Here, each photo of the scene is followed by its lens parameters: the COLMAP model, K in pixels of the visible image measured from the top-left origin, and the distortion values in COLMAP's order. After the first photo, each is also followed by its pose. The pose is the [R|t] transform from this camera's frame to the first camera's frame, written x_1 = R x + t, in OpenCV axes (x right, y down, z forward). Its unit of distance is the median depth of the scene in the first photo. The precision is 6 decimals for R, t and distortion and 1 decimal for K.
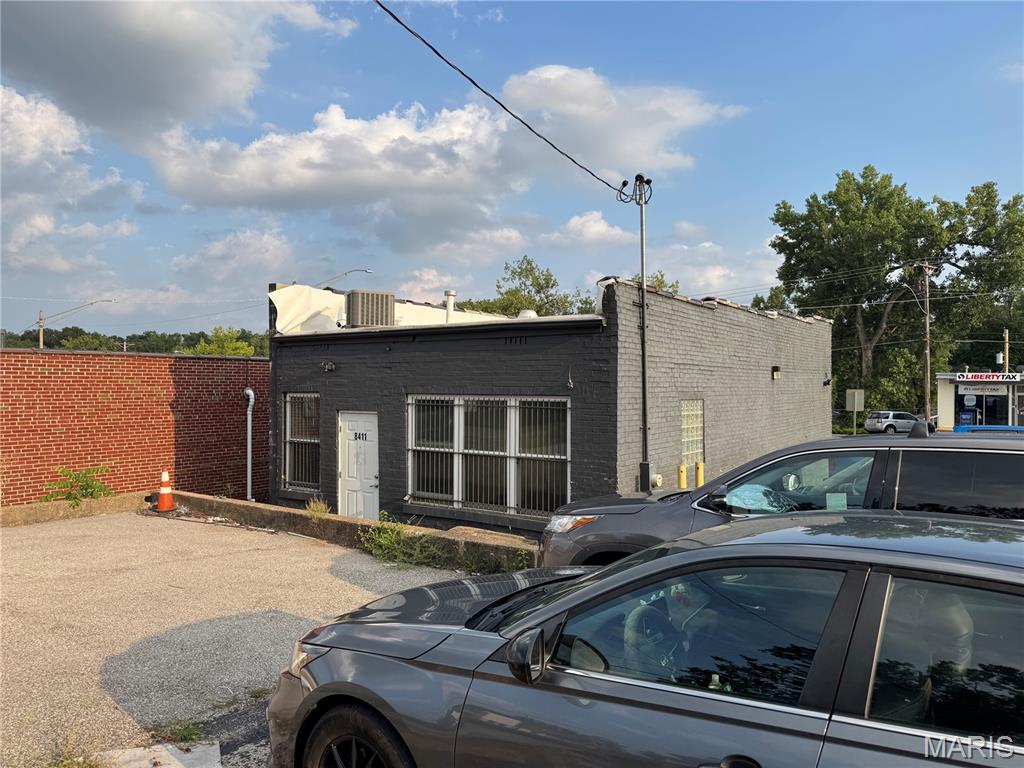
lens RADIAL K [[721.0, 0, 510.5], [0, 721.0, 388.3], [0, 0, 1]] dist [0.091827, -0.128660]
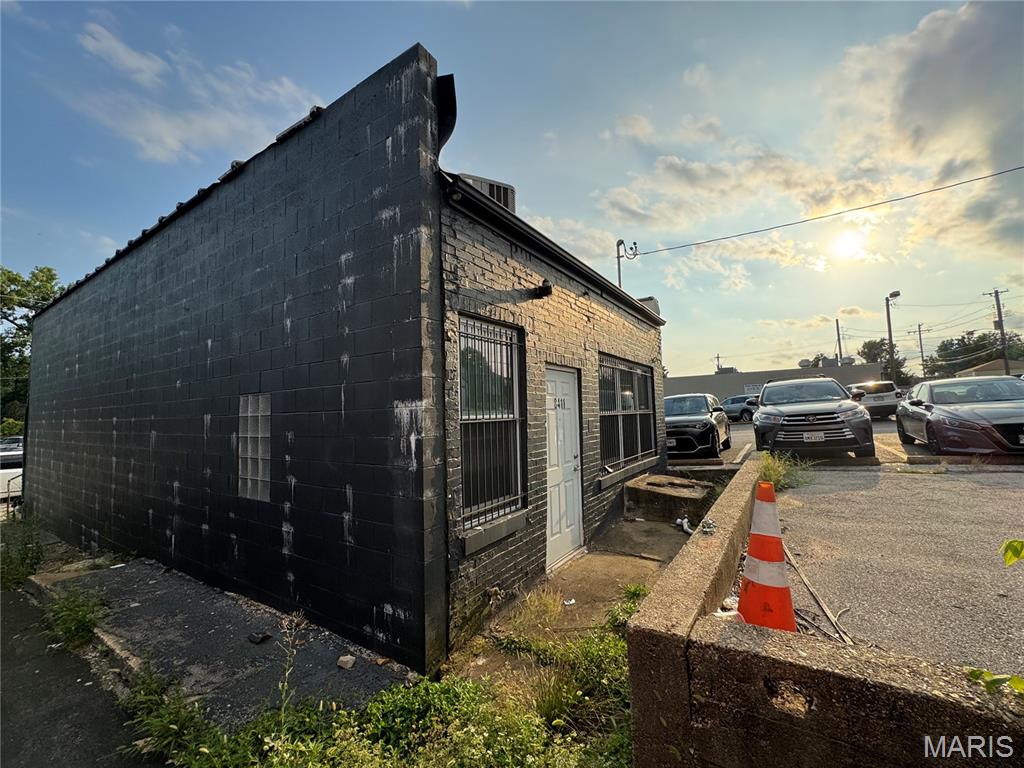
lens RADIAL K [[416.4, 0, 490.7], [0, 416.4, 389.0], [0, 0, 1]] dist [0.002050, 0.000297]
pose [[-0.010172, 0.062001, 0.998024, -0.609768], [0.028497, 0.997688, -0.061690, 0.075486], [-0.999542, 0.027813, -0.011915, 1.074213]]
